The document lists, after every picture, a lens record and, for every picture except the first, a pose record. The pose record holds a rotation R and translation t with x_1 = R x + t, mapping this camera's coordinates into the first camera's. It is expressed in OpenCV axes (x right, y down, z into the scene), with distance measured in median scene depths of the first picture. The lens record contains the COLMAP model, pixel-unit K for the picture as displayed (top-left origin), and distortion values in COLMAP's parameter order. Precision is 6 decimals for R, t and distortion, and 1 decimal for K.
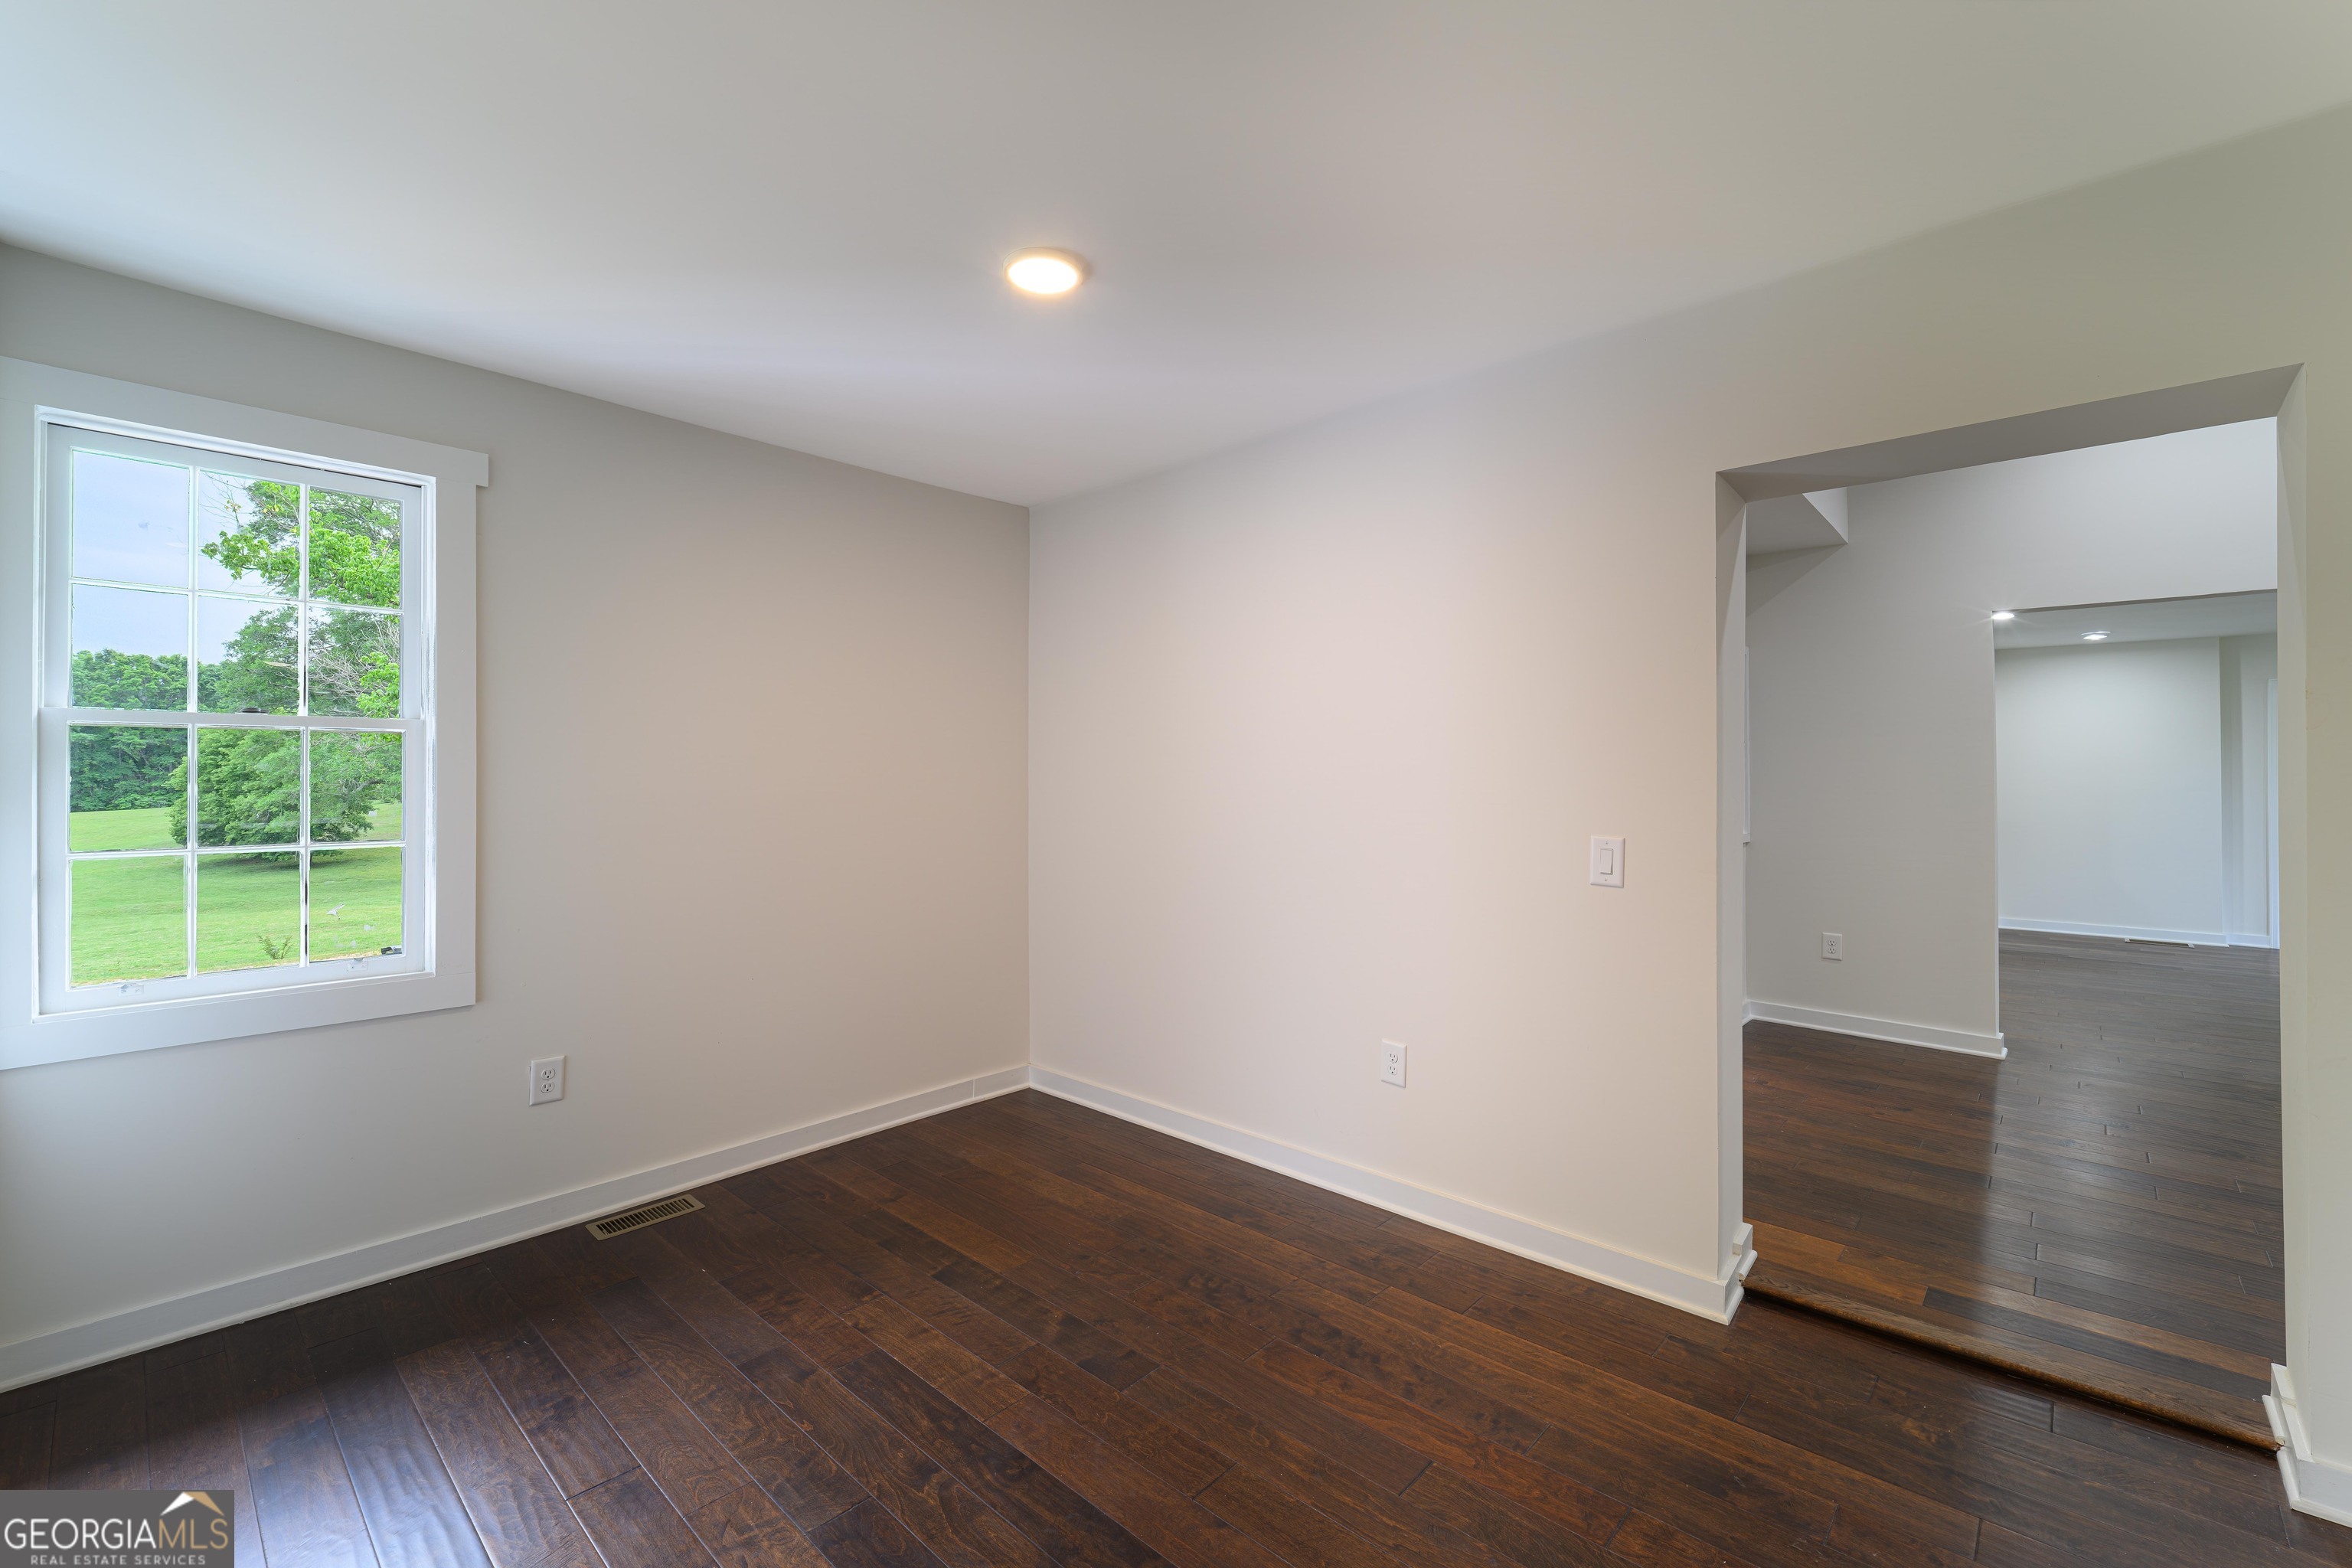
lens RADIAL K [[968.3, 0, 1176.0], [0, 968.3, 784.0], [0, 0, 1]] dist [0.000351, -0.000093]
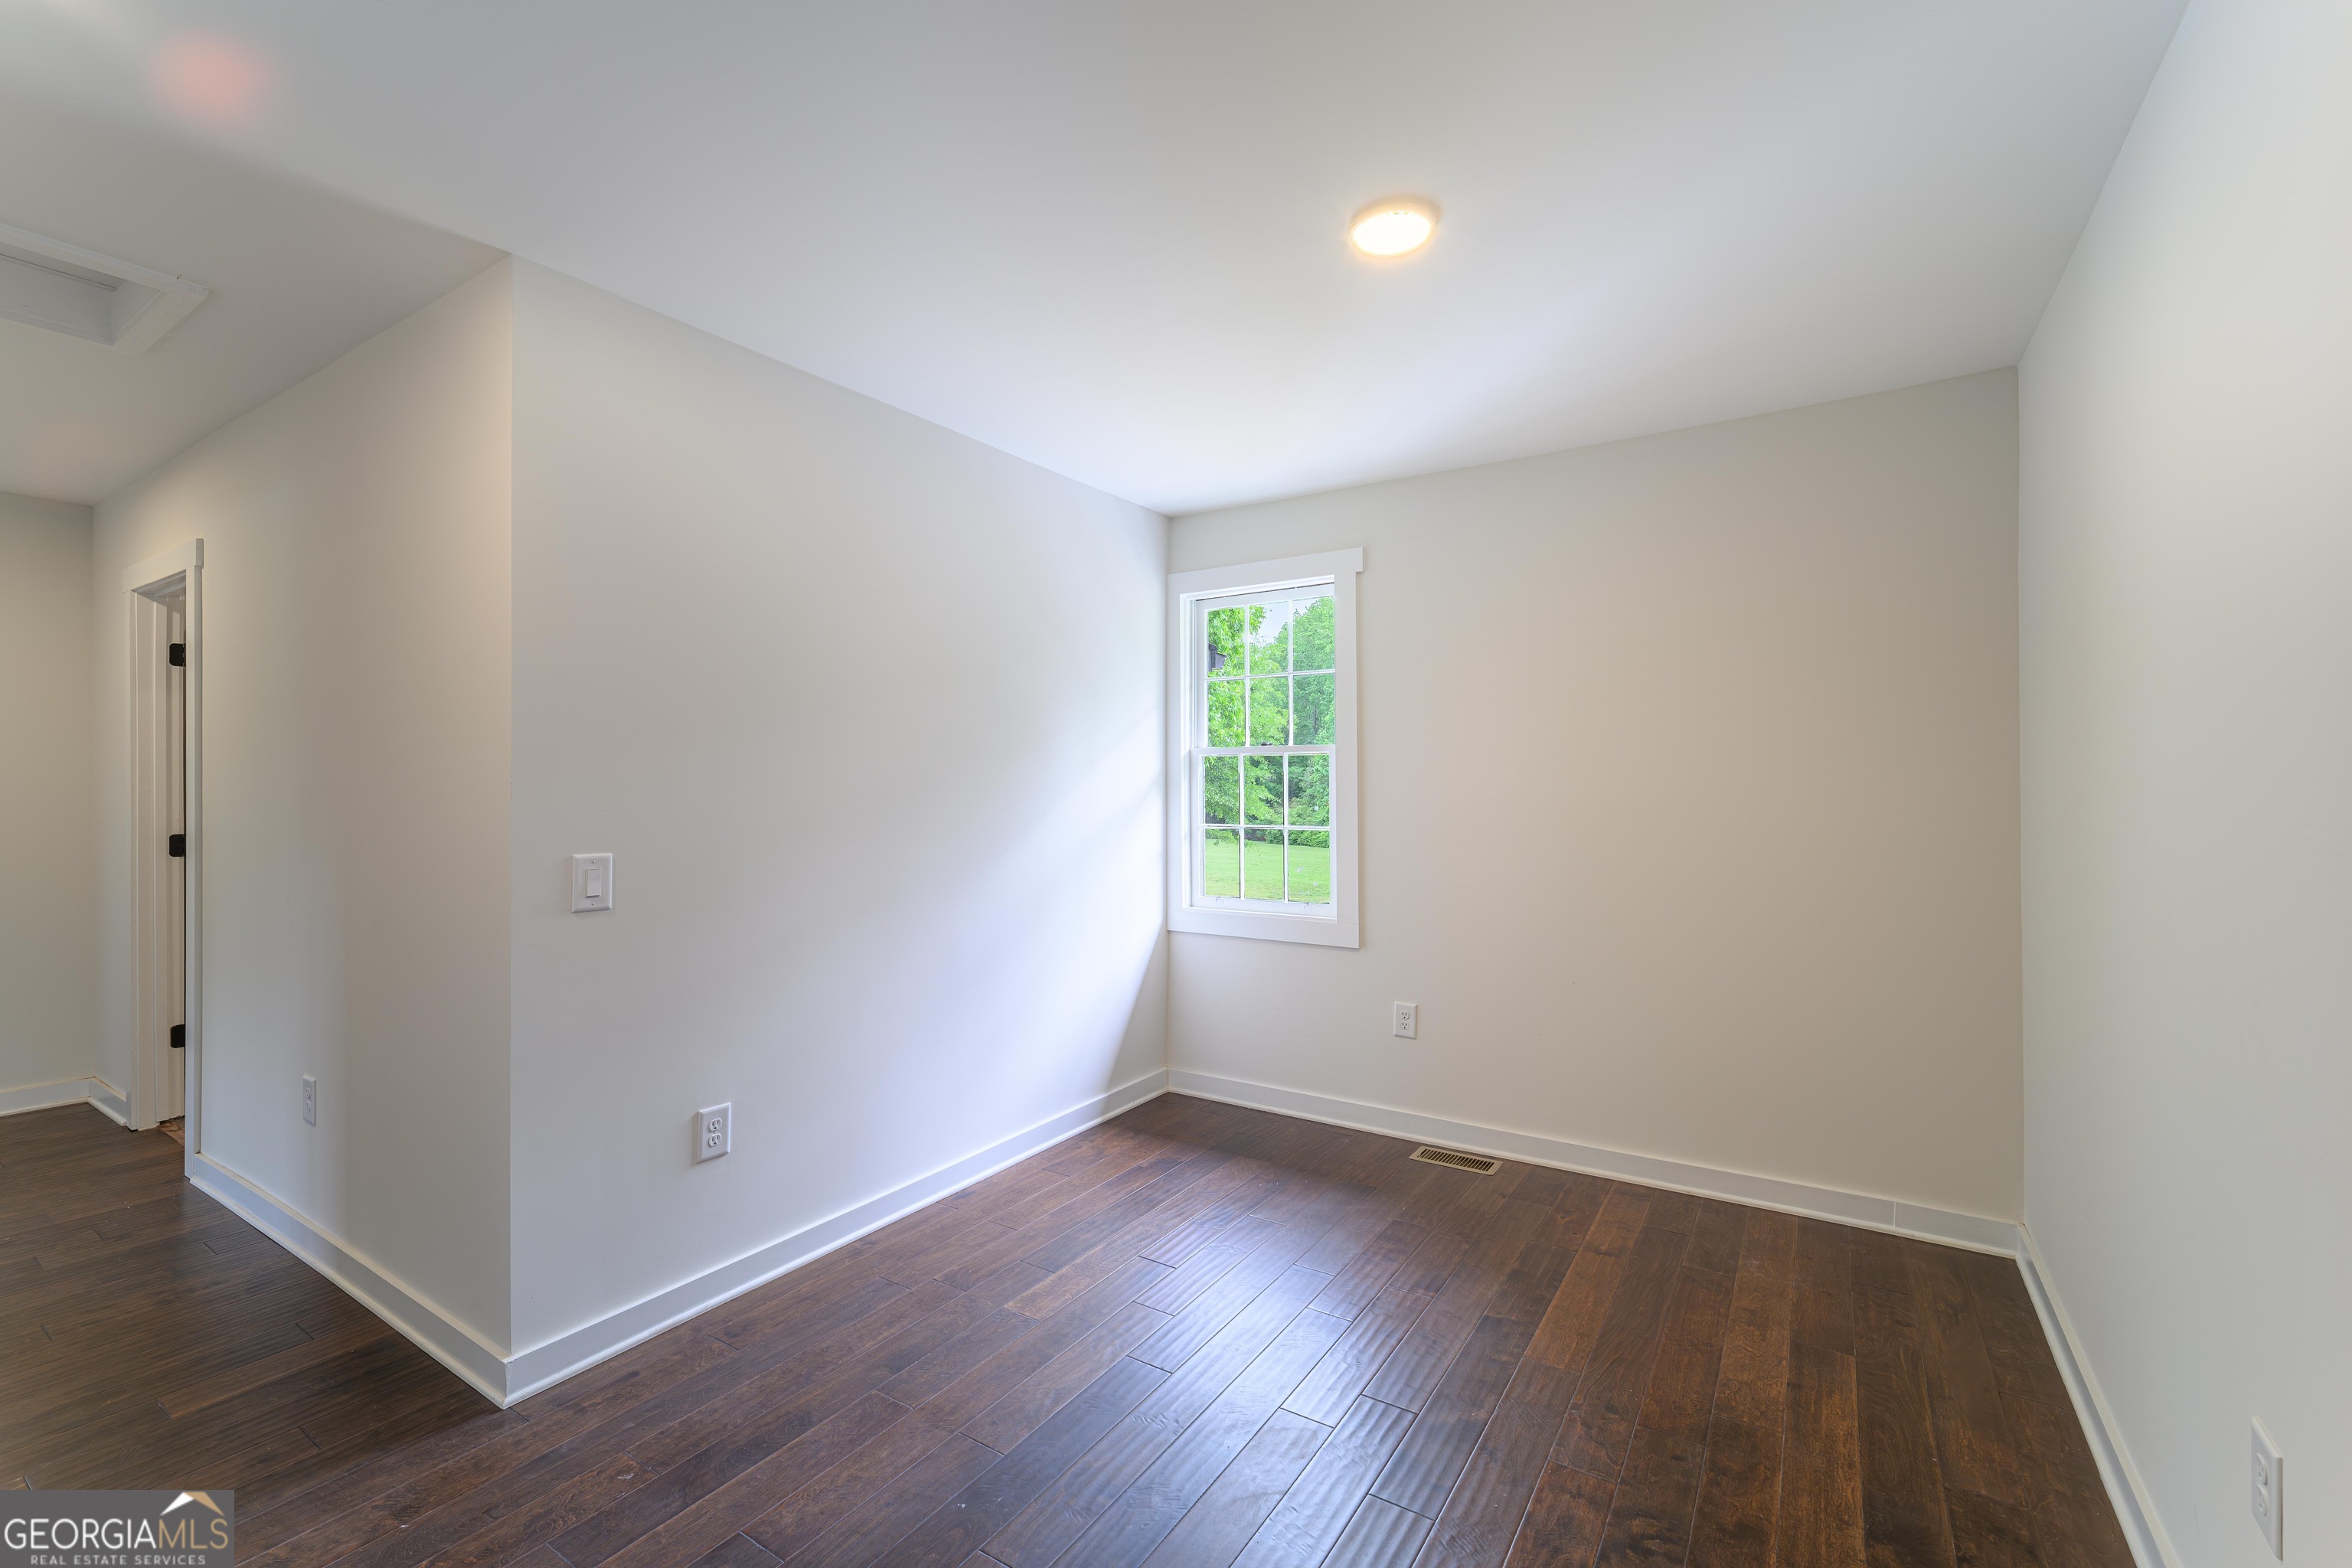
lens RADIAL K [[968.3, 0, 1176.0], [0, 968.3, 784.0], [0, 0, 1]] dist [0.000351, -0.000093]
pose [[0.169674, 0.007742, -0.985470, 0.586238], [0.007560, 0.999929, 0.009157, -0.021926], [0.985471, -0.009004, 0.169603, 0.509949]]
